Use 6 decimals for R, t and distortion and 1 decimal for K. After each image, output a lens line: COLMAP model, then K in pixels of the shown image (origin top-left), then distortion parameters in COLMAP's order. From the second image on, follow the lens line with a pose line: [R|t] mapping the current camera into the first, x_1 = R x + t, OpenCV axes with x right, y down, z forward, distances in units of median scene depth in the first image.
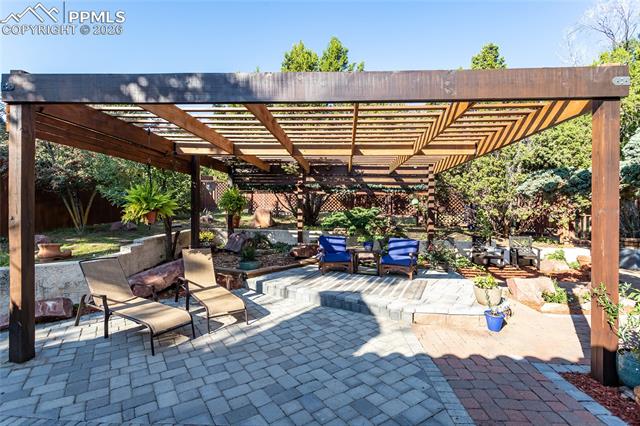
lens RADIAL K [[311.1, 0, 329.7], [0, 311.1, 212.9], [0, 0, 1]] dist [-0.000126, -0.000014]
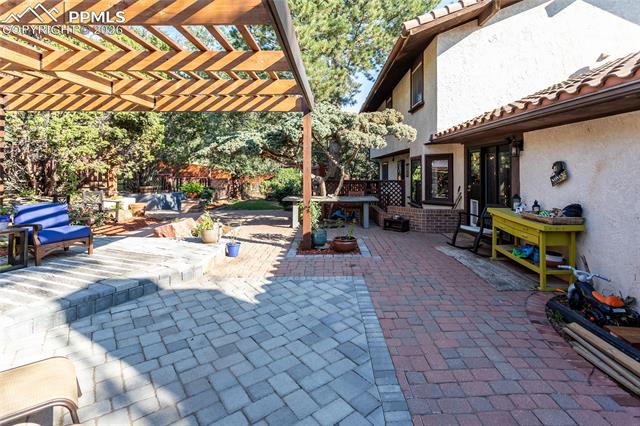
lens RADIAL K [[311.1, 0, 329.7], [0, 311.1, 212.9], [0, 0, 1]] dist [-0.000126, -0.000014]
pose [[-0.060664, -0.145007, 0.987569, -0.679631], [0.001329, 0.989379, 0.145355, 0.006841], [-0.998157, 0.010130, -0.059827, 0.599776]]
